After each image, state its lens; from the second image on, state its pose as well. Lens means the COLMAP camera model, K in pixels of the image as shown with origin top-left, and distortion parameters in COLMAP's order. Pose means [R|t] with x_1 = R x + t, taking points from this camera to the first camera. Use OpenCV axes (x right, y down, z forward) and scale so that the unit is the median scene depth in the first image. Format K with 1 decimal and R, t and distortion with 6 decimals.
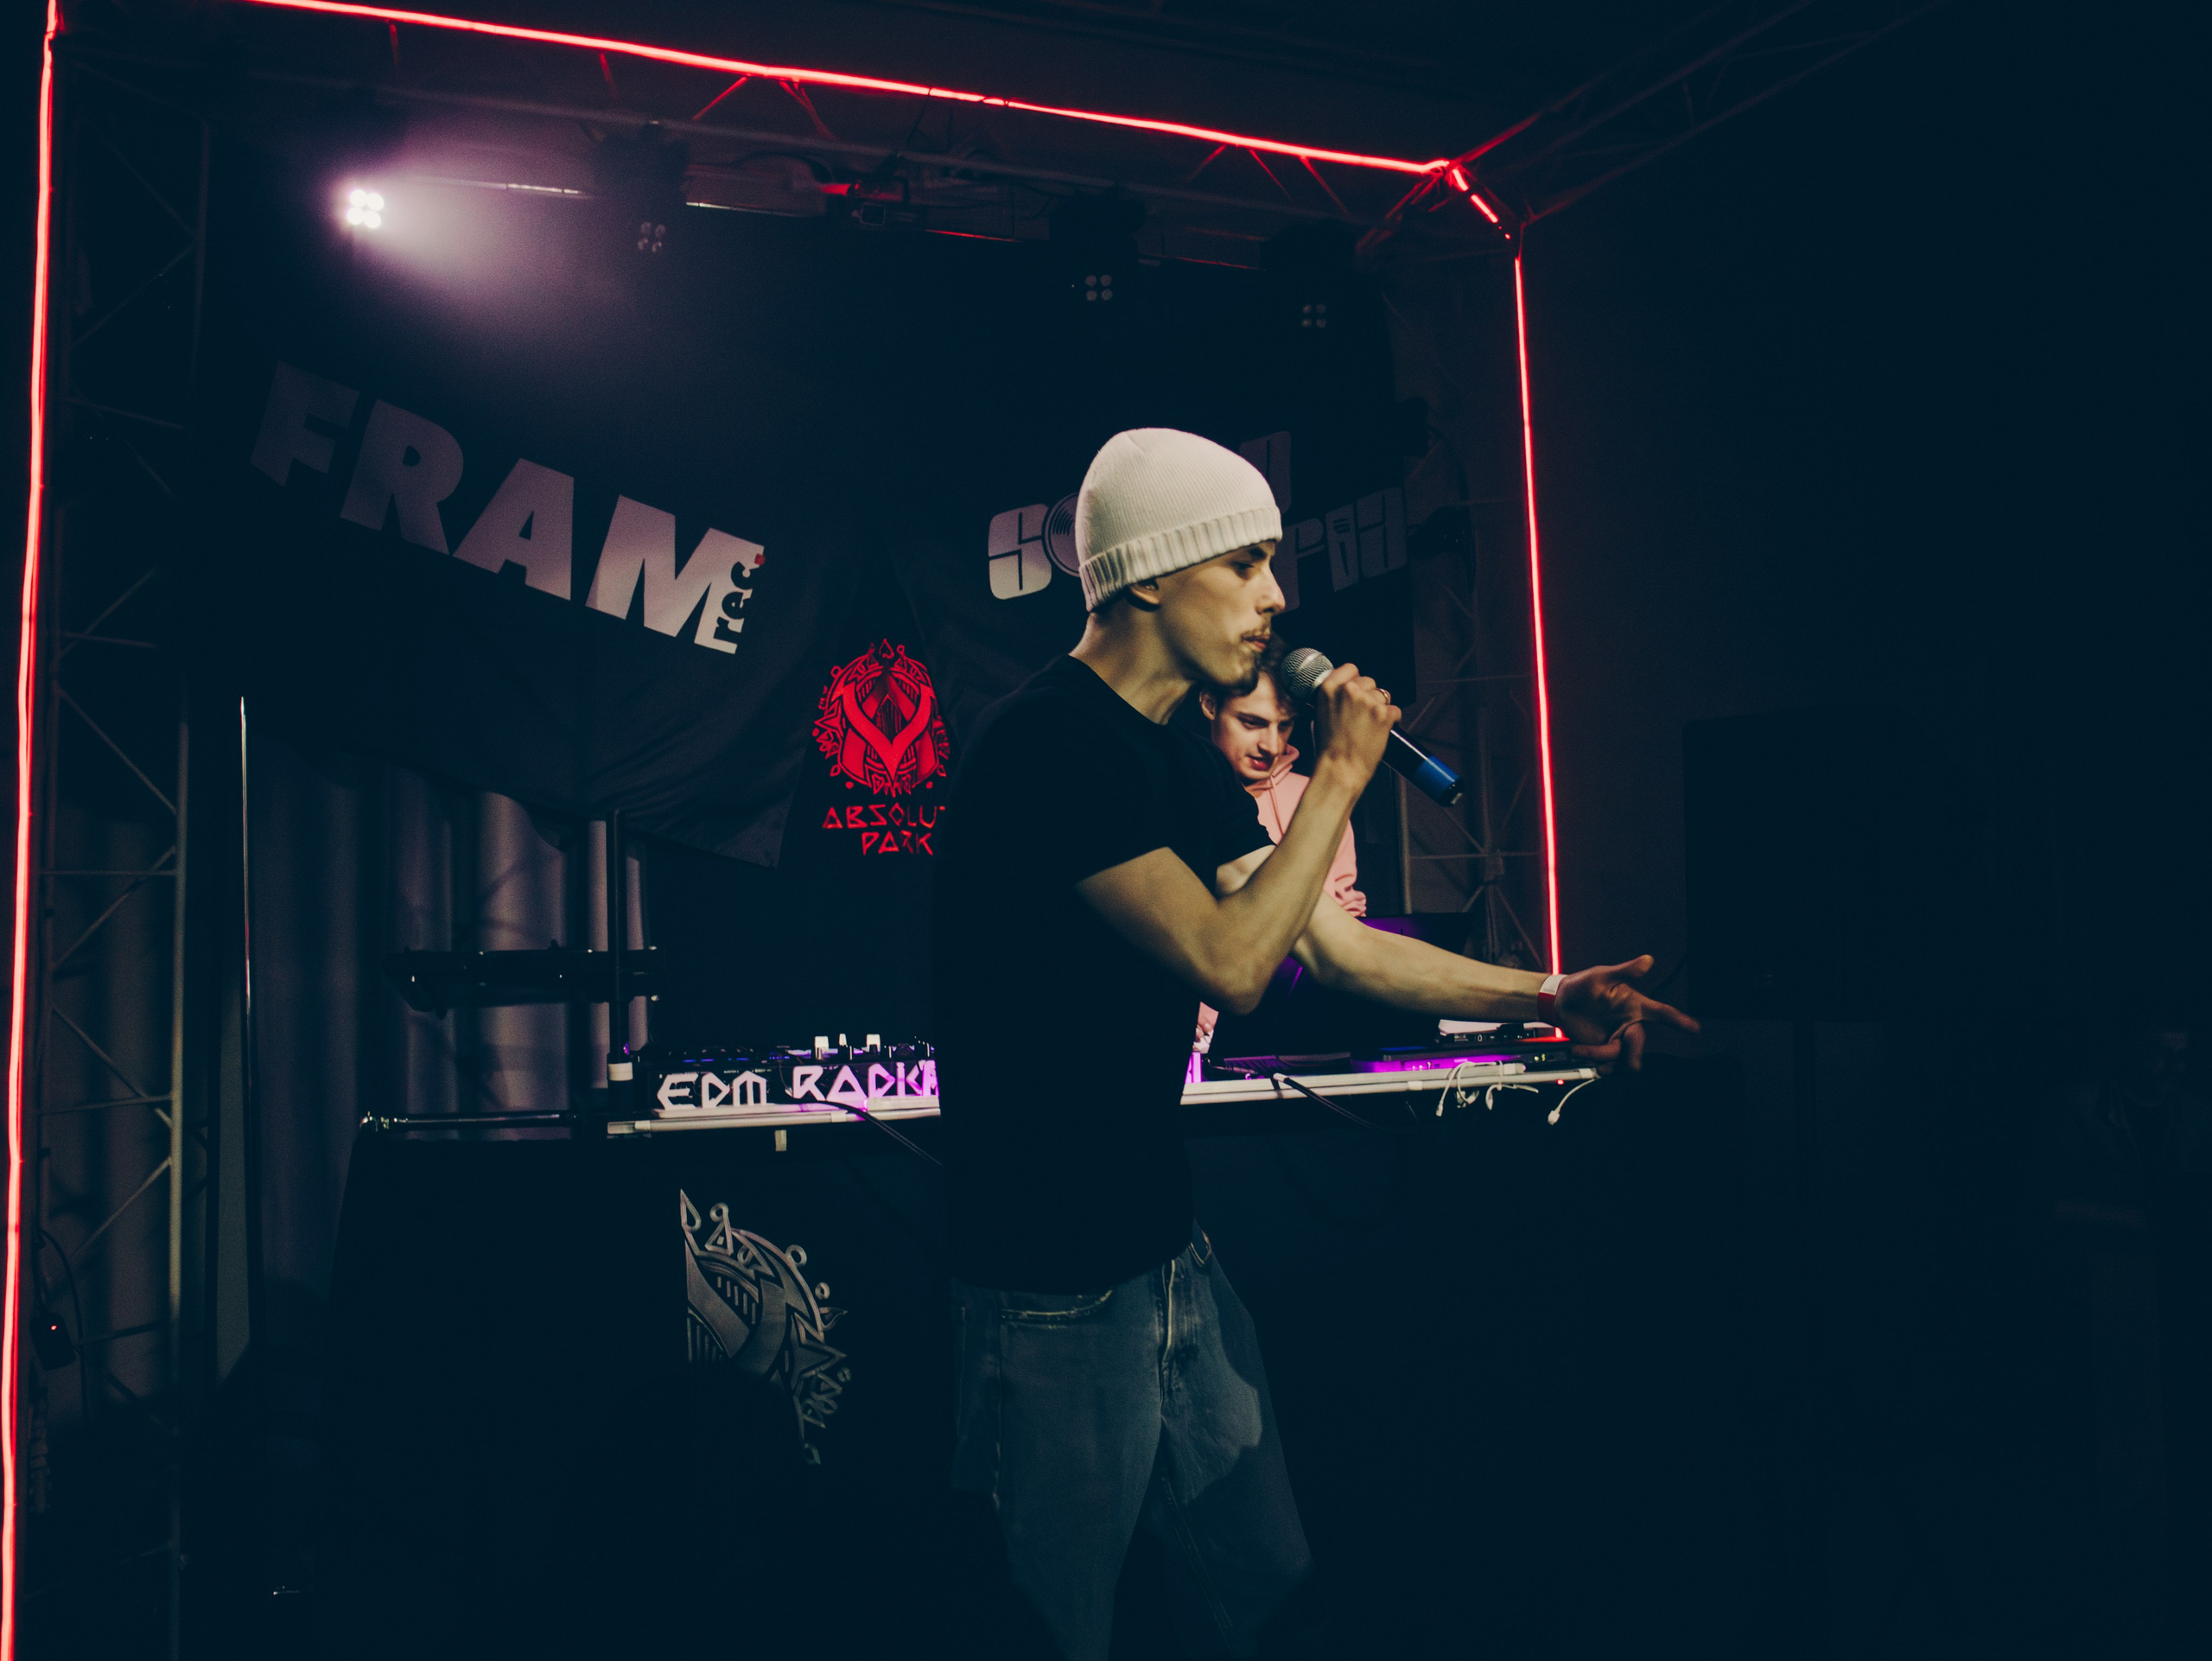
lens RADIAL K [[2005.1, 0, 1106.0], [0, 2005.1, 830.5], [0, 0, 1]] dist [-0.184905, 0.192117]
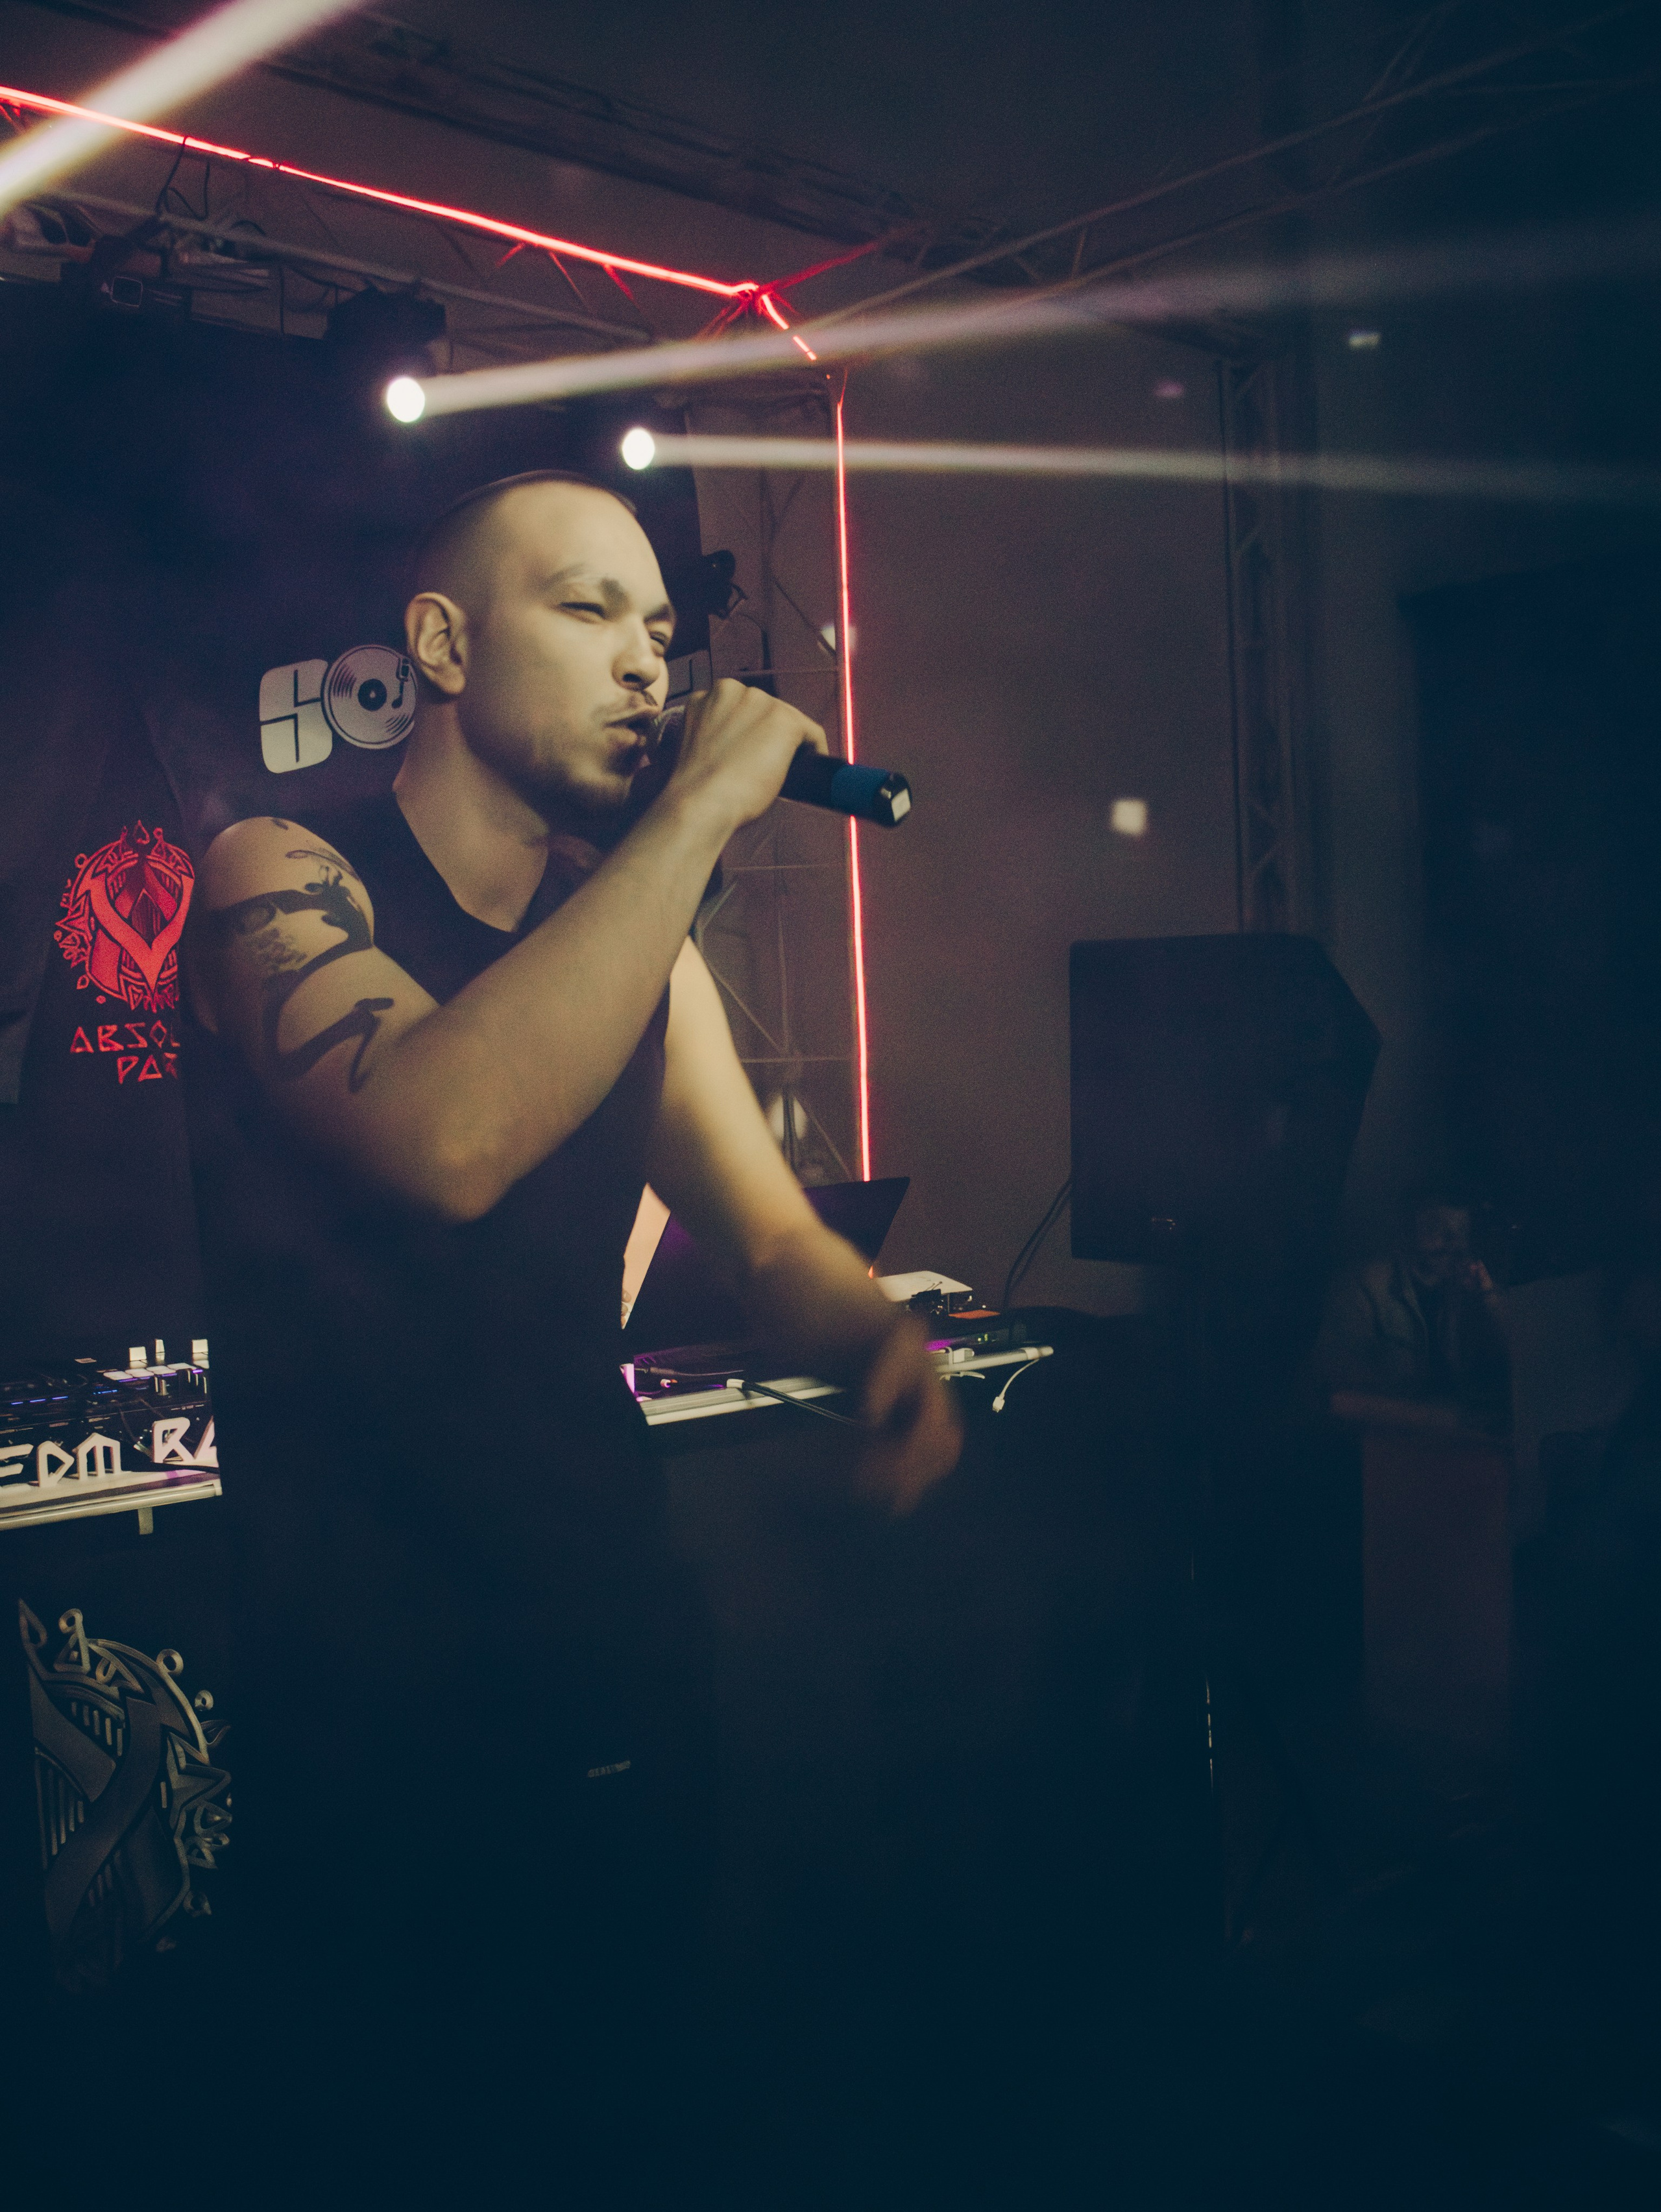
lens RADIAL K [[2005.2, 0, 830.5], [0, 2005.2, 1106.0], [0, 0, 1]] dist [-0.184905, 0.192117]
pose [[0.947669, -0.016121, 0.318848, -0.101986], [-0.010905, 0.996507, 0.082798, -0.049333], [-0.319069, -0.081942, 0.944183, 0.136785]]
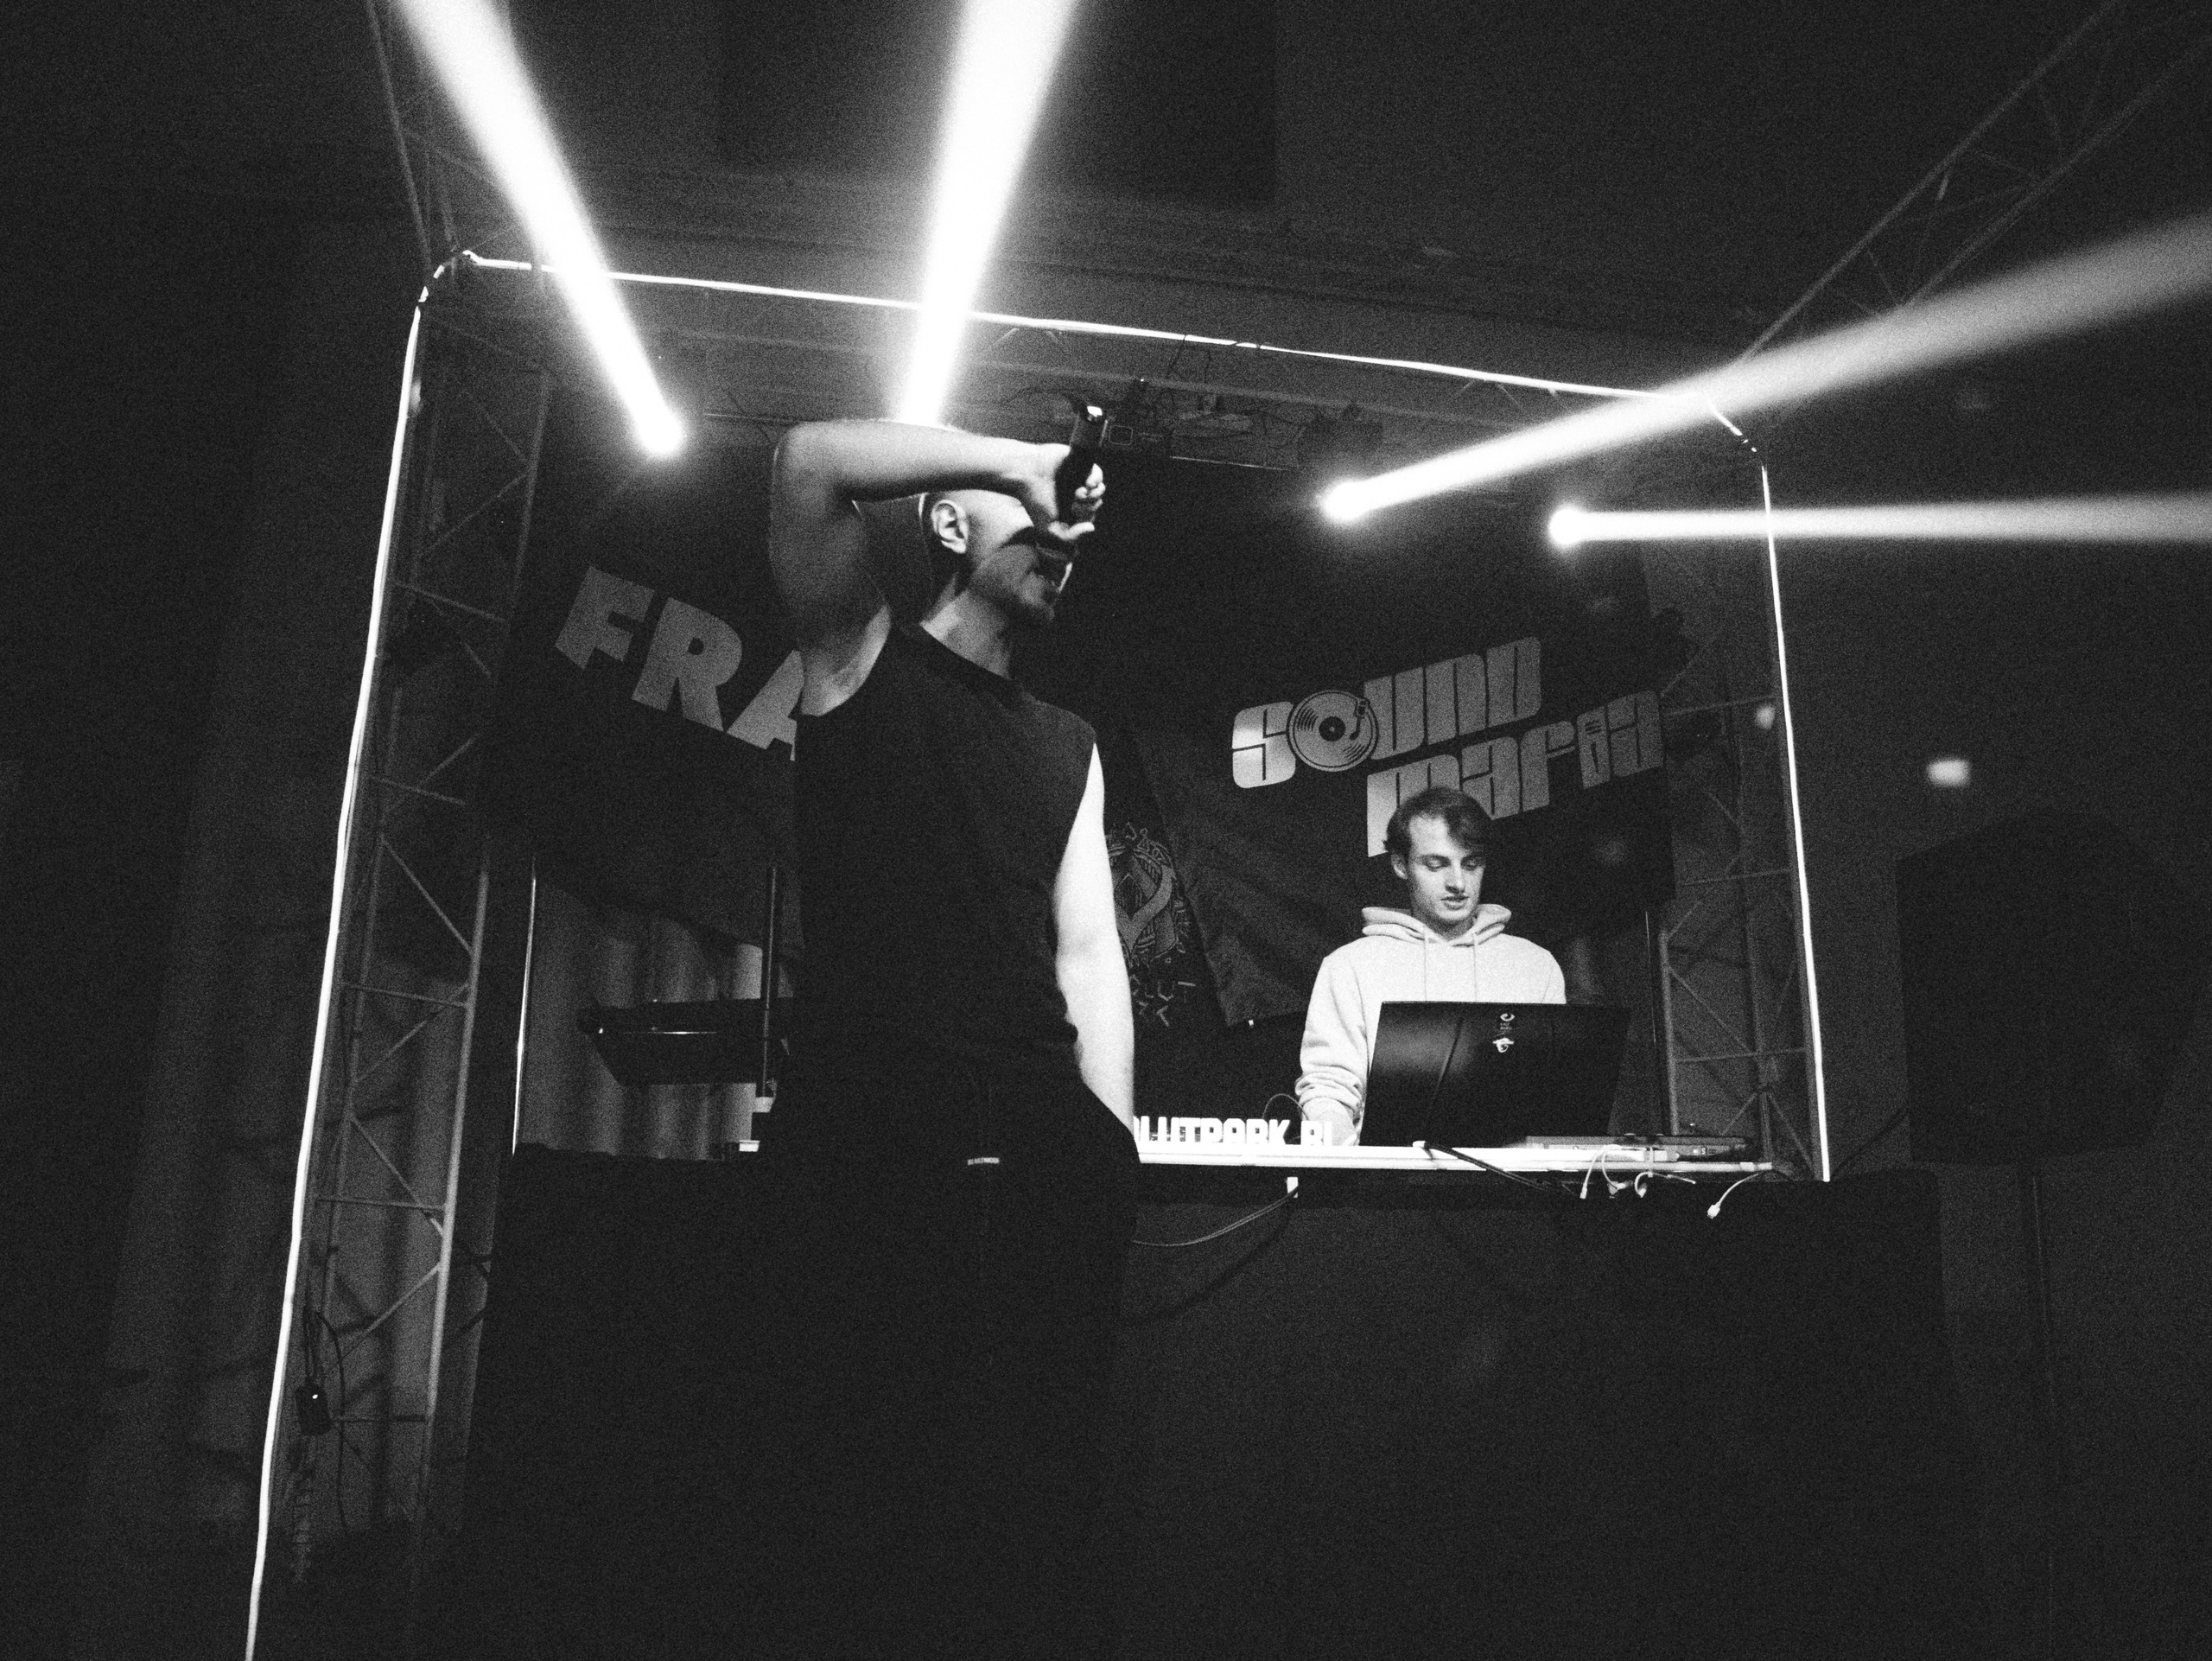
lens RADIAL K [[2005.1, 0, 1106.0], [0, 2005.1, 830.5], [0, 0, 1]] dist [-0.184905, 0.192117]
pose [[0.972932, -0.020077, -0.230218, 0.123781], [-0.028007, 0.978632, -0.203704, 0.127088], [0.229388, 0.204638, 0.951580, -0.010273]]
